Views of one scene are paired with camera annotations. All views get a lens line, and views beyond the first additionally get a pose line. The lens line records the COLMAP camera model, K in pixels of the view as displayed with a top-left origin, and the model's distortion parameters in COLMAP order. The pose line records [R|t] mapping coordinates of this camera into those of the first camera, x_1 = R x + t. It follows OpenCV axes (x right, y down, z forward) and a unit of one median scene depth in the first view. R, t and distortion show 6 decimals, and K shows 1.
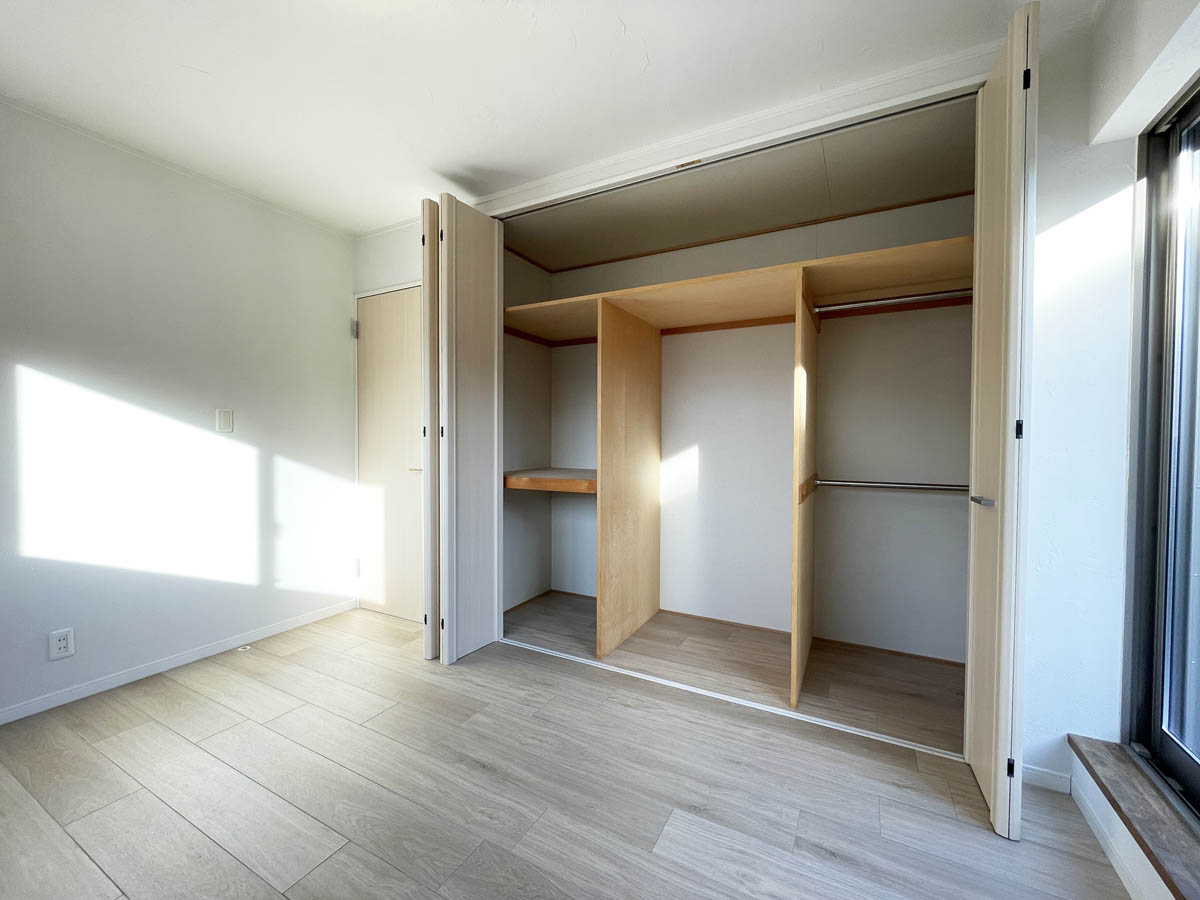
lens RADIAL K [[487.8, 0, 593.8], [0, 487.8, 449.9], [0, 0, 1]] dist [-0.000449, -0.000145]
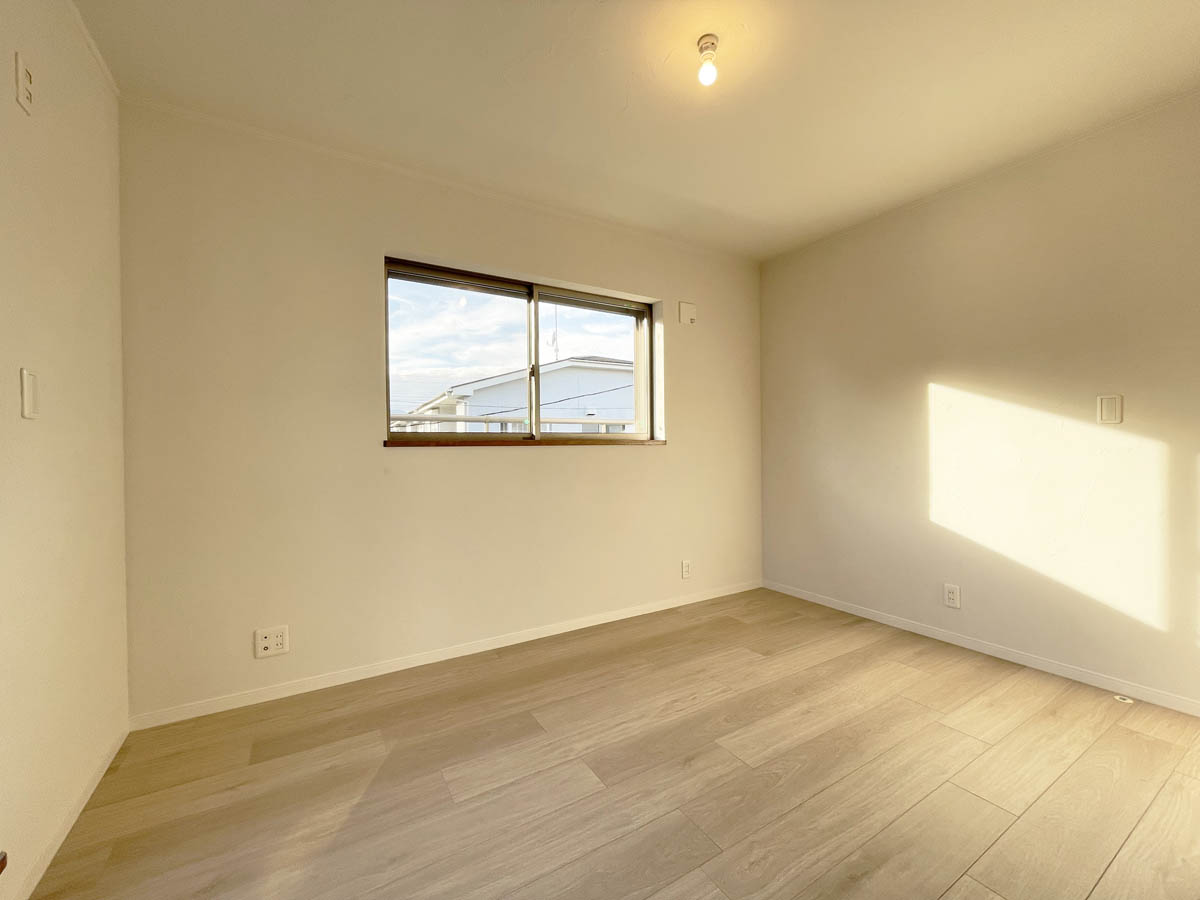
lens RADIAL K [[487.8, 0, 605.5], [0, 487.8, 445.1], [0, 0, 1]] dist [-0.000449, -0.000145]
pose [[-0.495026, -0.010140, -0.868819, 0.427785], [-0.016485, 0.999862, -0.002276, 0.019625], [0.868722, 0.013196, -0.495124, 0.764434]]
